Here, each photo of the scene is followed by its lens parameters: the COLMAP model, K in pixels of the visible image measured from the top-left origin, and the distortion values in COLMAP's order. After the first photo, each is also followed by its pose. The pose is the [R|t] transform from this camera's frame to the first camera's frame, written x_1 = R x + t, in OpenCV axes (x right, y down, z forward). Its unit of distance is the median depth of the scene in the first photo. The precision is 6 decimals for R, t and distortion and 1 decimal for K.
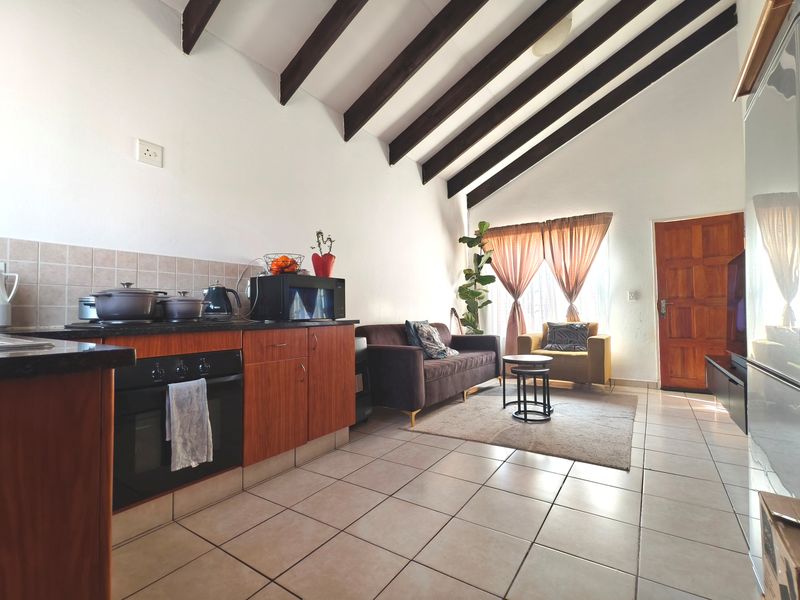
lens RADIAL K [[369.9, 0, 401.5], [0, 369.9, 299.4], [0, 0, 1]] dist [-0.000287, -0.001340]
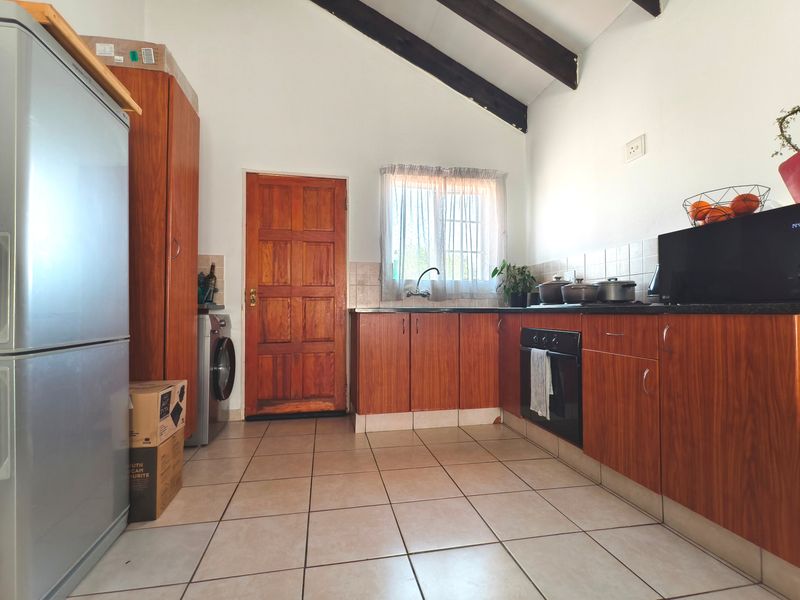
lens RADIAL K [[369.9, 0, 399.9], [0, 369.9, 301.5], [0, 0, 1]] dist [-0.000287, -0.001340]
pose [[-0.696692, -0.008468, -0.717321, 0.371512], [0.032622, 0.998522, -0.043472, 0.047742], [0.716629, -0.053687, -0.695386, 0.810535]]
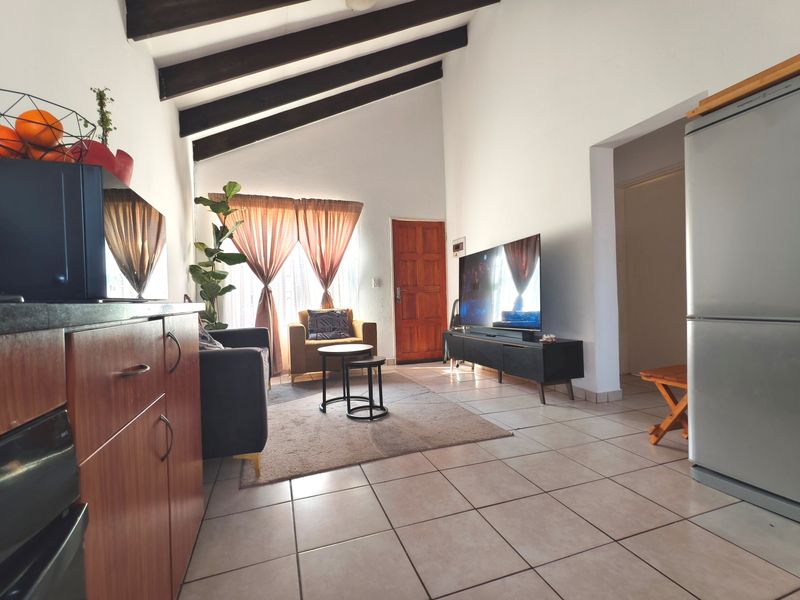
lens RADIAL K [[369.9, 0, 399.3], [0, 369.9, 299.1], [0, 0, 1]] dist [-0.000287, -0.001340]
pose [[0.604196, -0.004248, 0.796824, -0.295973], [-0.006688, 0.999924, 0.010402, 0.036807], [-0.796807, -0.011614, 0.604122, 0.407906]]
